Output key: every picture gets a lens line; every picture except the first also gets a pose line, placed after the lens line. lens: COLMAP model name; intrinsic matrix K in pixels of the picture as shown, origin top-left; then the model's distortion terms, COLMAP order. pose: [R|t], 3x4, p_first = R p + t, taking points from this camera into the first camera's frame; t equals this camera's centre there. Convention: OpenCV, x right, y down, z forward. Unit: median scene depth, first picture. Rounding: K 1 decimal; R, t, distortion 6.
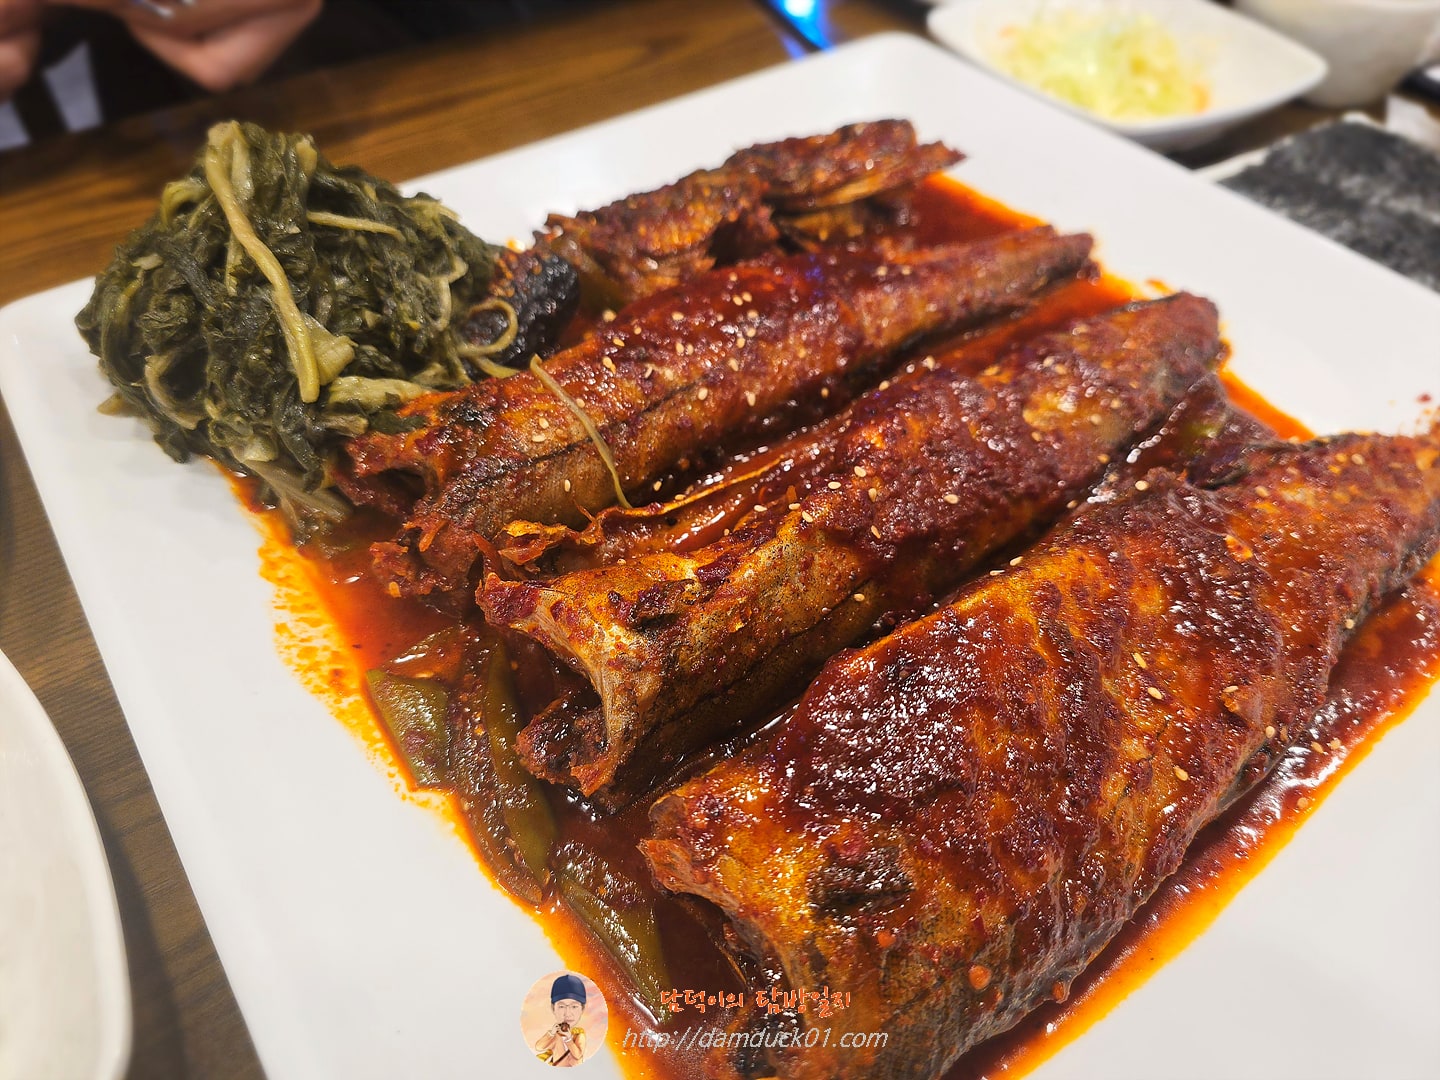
lens RADIAL K [[991.7, 0, 720.0], [0, 991.7, 540.0], [0, 0, 1]] dist [-0.000019, -0.002224]
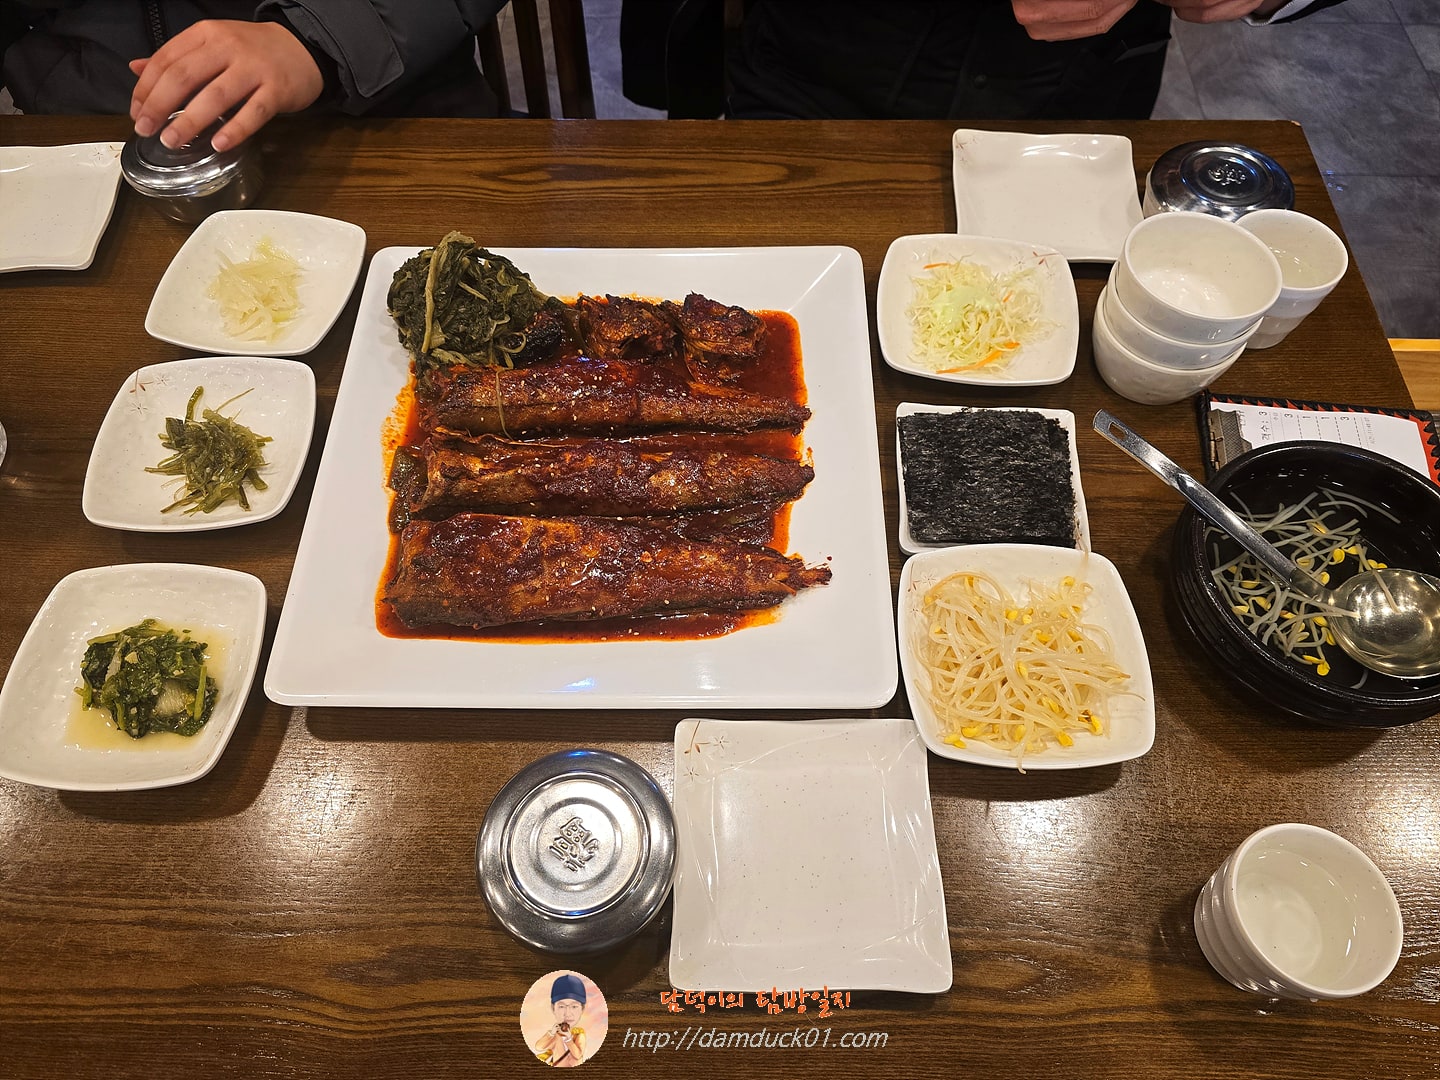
lens RADIAL K [[991.7, 0, 720.0], [0, 991.7, 540.0], [0, 0, 1]] dist [-0.000019, -0.002224]
pose [[0.805165, 0.502873, -0.314368, 1.496459], [-0.429694, 0.860023, 0.275179, -0.855264], [0.408744, -0.086483, 0.908542, -1.349382]]
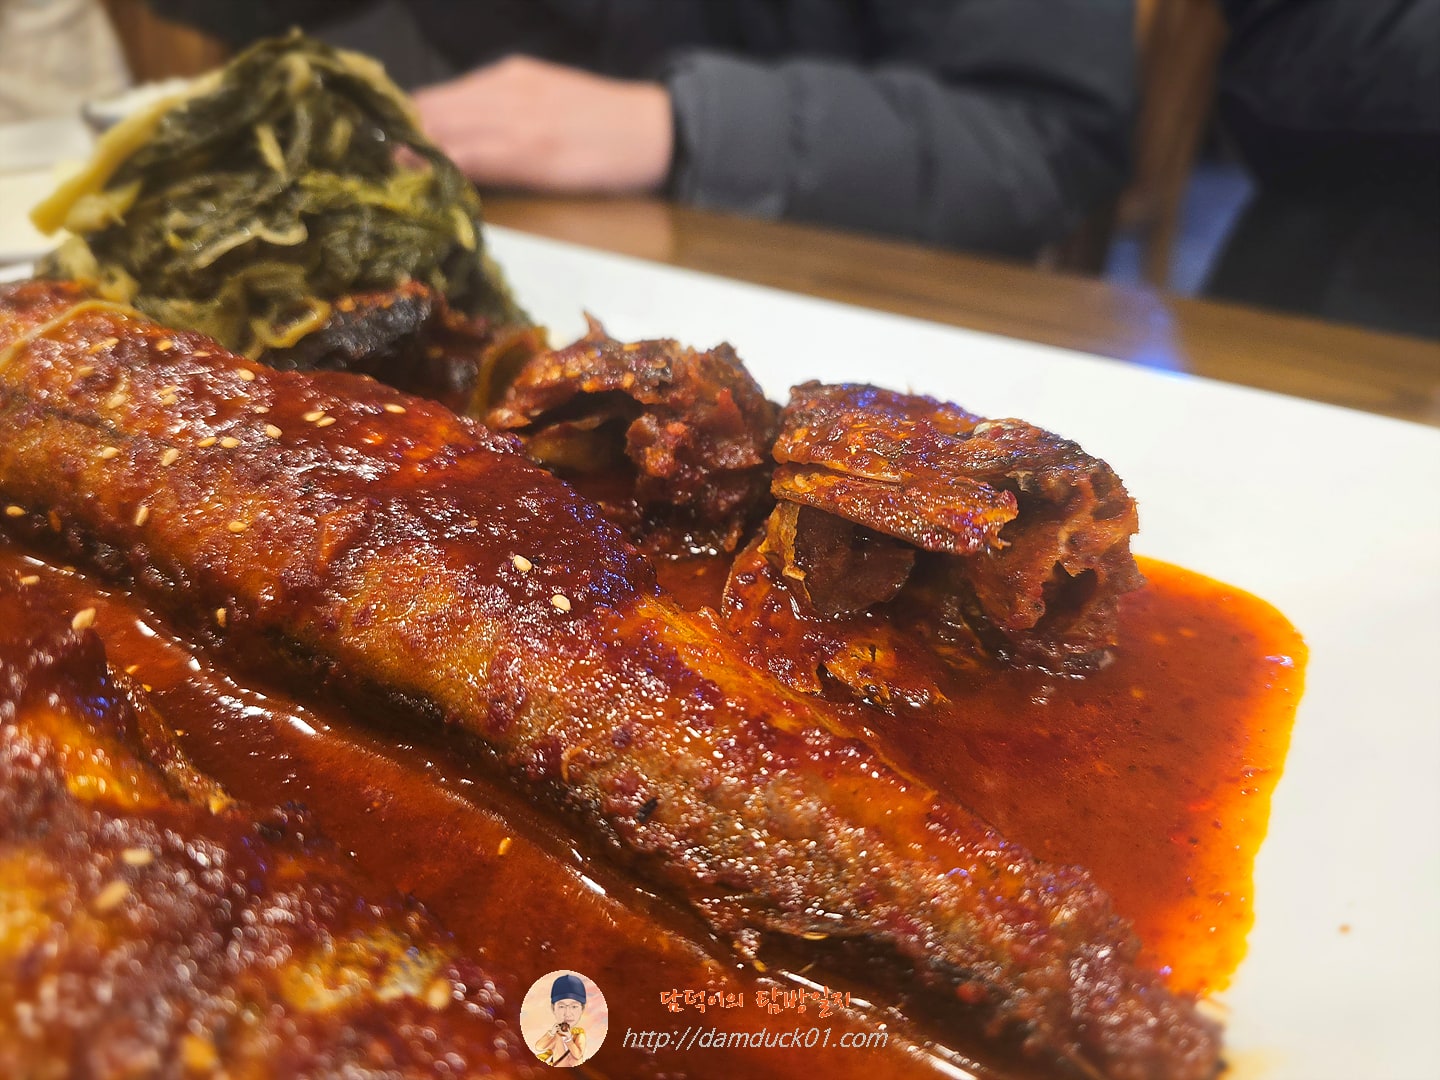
lens RADIAL K [[991.7, 0, 720.0], [0, 991.7, 540.0], [0, 0, 1]] dist [-0.000019, -0.002224]
pose [[0.299004, 0.446290, -0.843458, 0.752821], [-0.704054, 0.699814, 0.120699, -0.526605], [0.644131, 0.557751, 0.523459, 1.092838]]
